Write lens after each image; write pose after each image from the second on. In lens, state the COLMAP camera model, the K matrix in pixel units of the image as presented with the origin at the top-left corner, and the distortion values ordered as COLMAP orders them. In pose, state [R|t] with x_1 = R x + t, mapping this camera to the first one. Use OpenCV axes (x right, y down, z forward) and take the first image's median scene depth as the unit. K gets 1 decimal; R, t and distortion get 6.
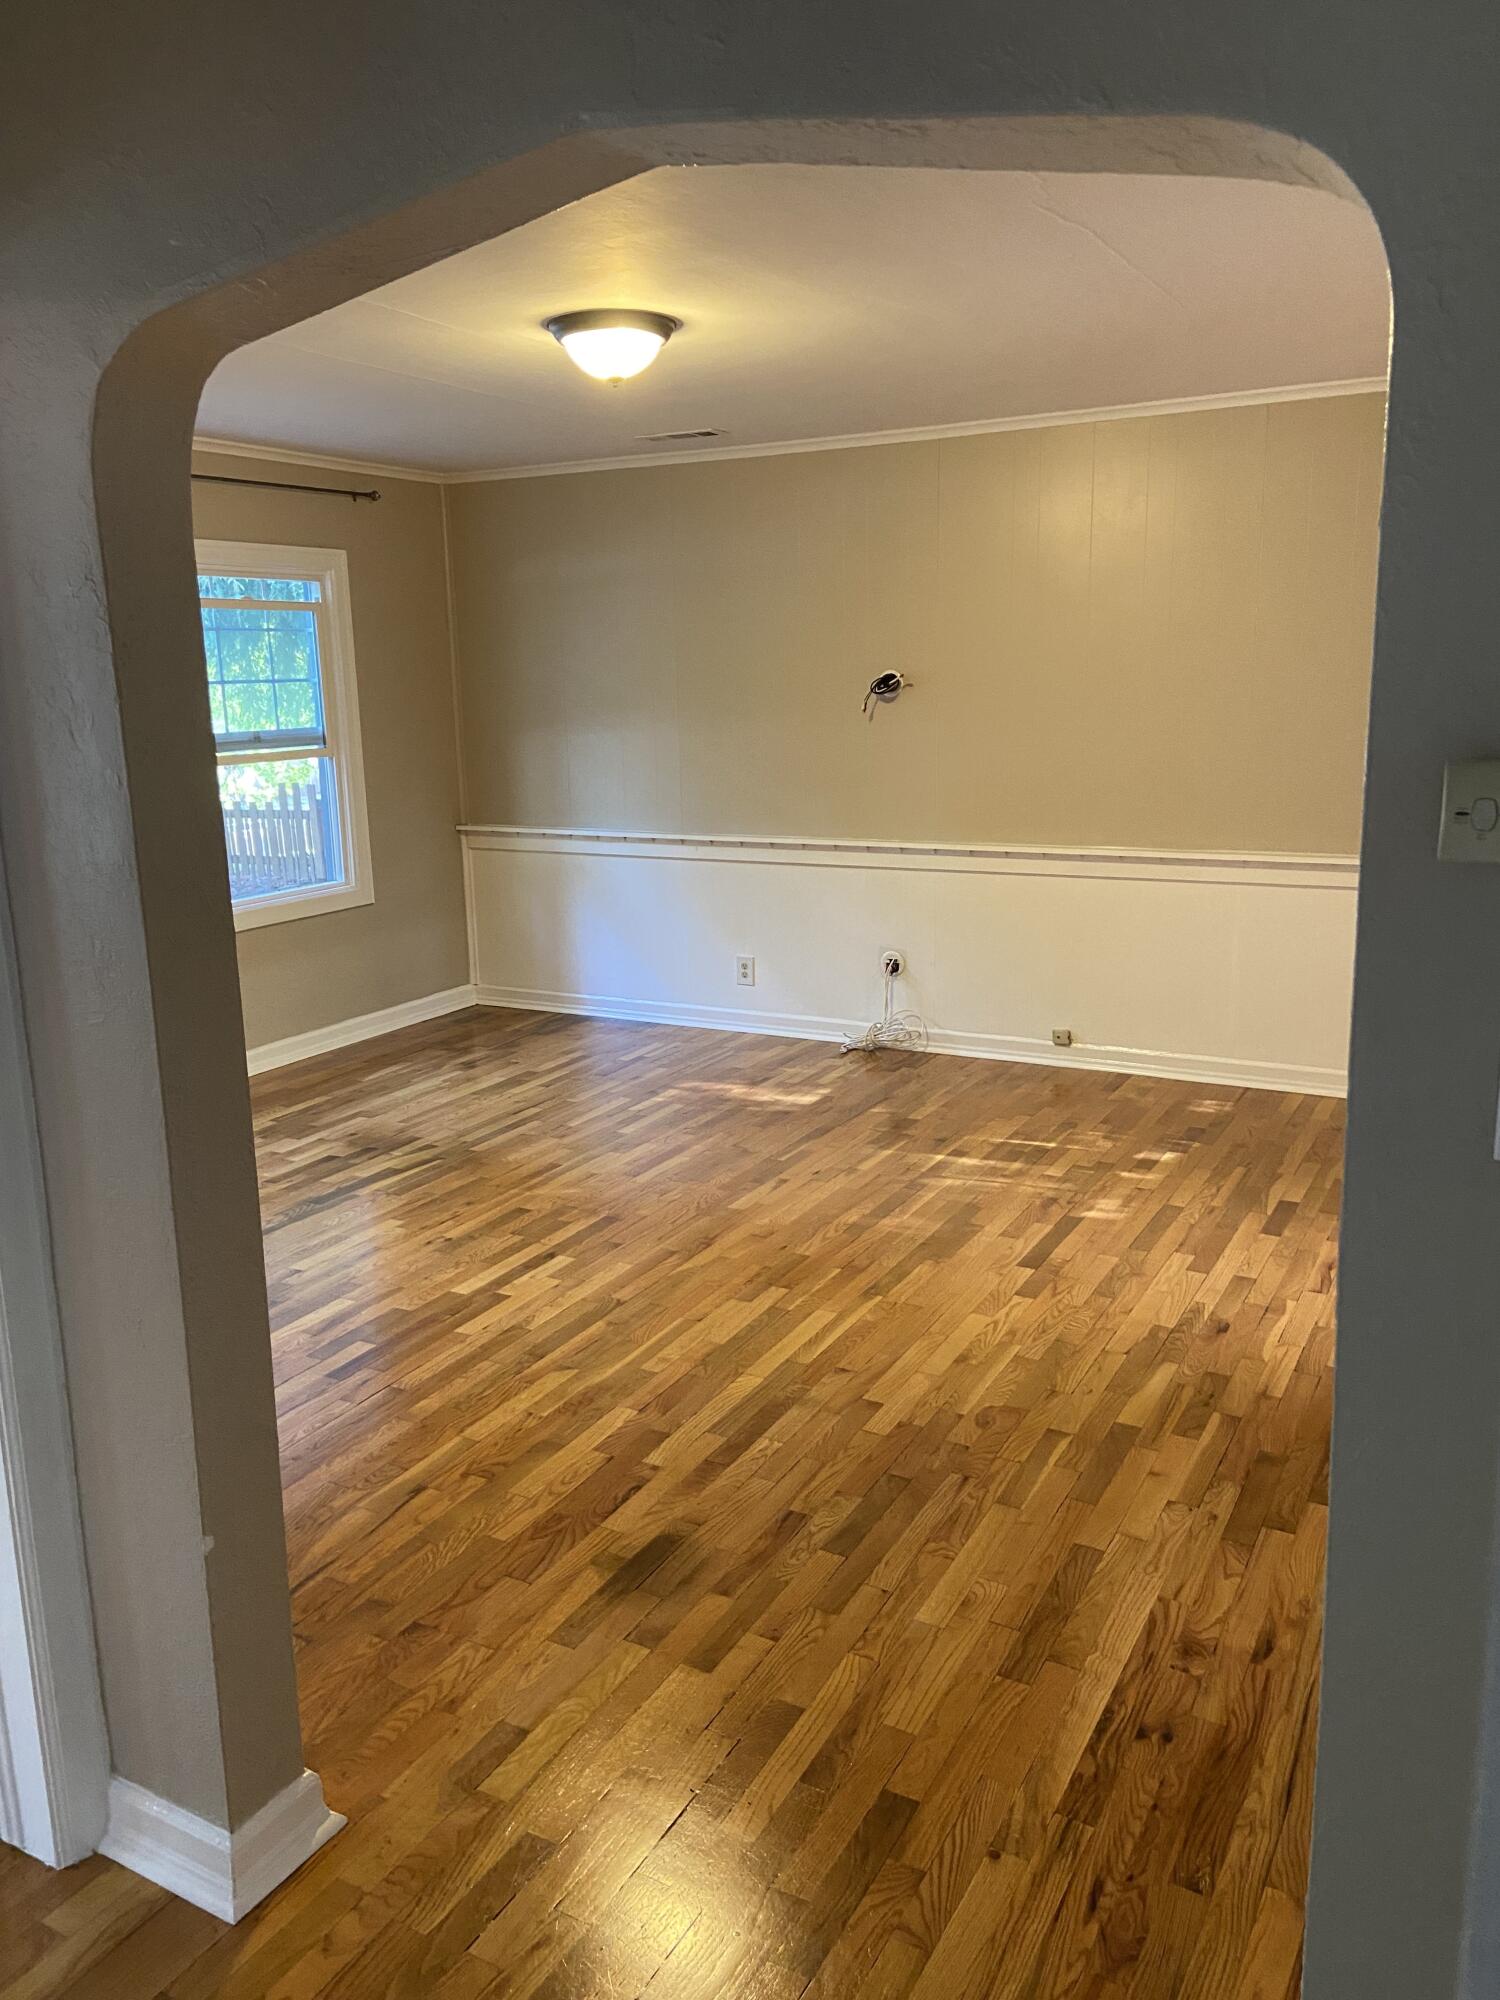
lens RADIAL K [[1510.7, 0, 787.5], [0, 1510.7, 969.3], [0, 0, 1]] dist [0.125962, -0.159391]
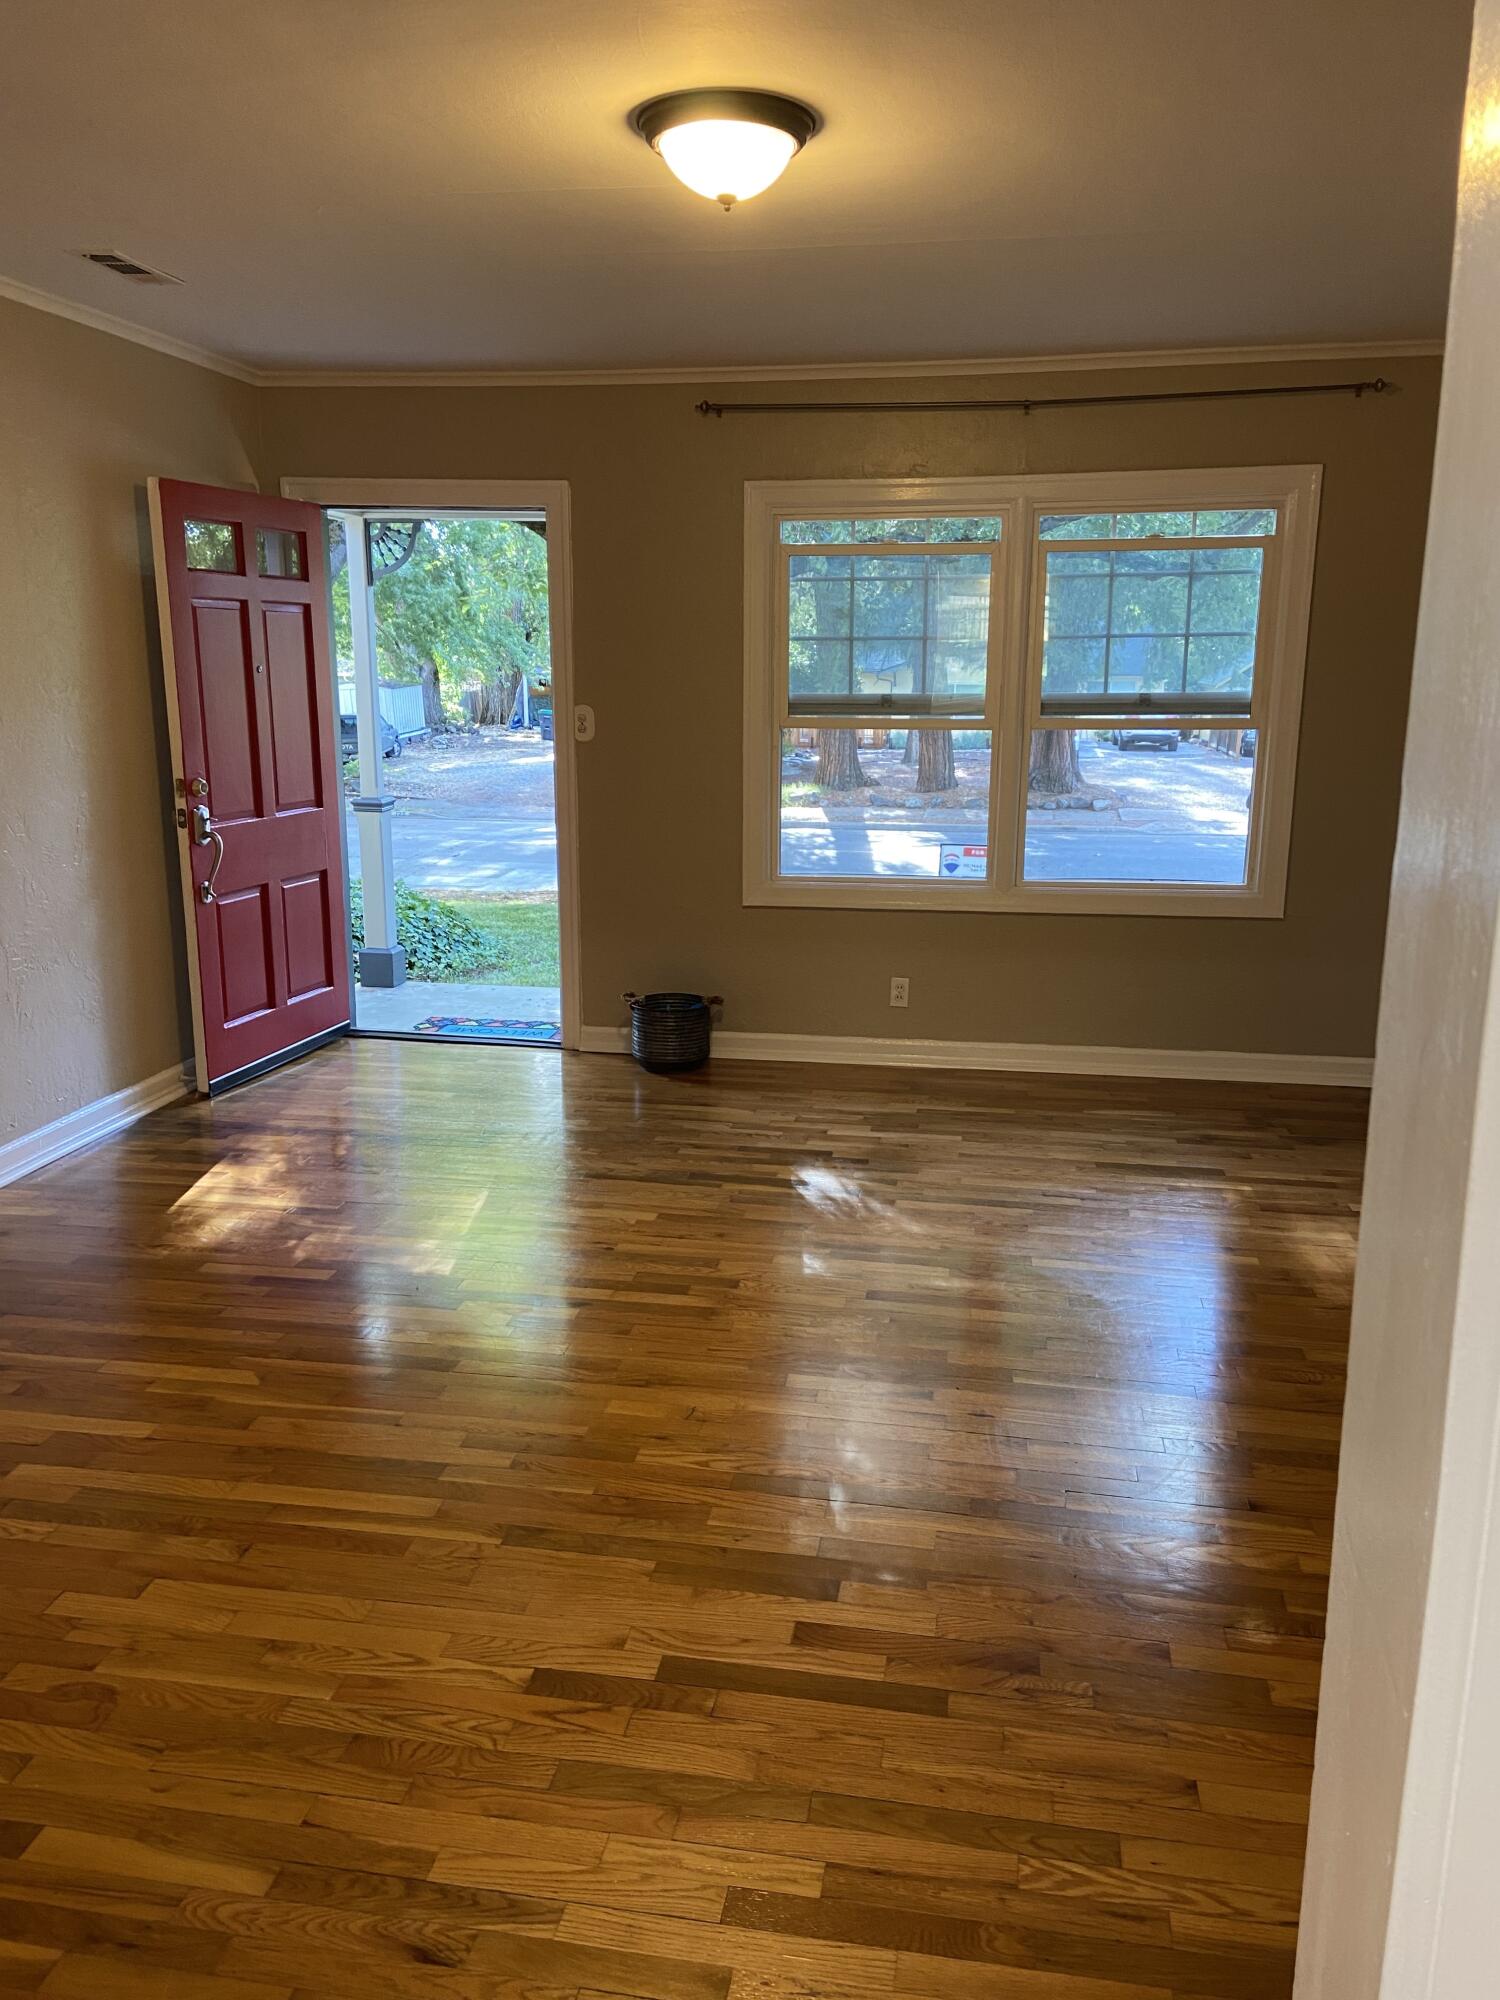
lens RADIAL K [[1510.7, 0, 787.5], [0, 1510.7, 969.3], [0, 0, 1]] dist [0.125962, -0.159391]
pose [[0.304837, 0.206618, -0.929722, 0.589331], [-0.190613, 0.969669, 0.152998, -0.135554], [0.933135, 0.130577, 0.334975, 0.751601]]
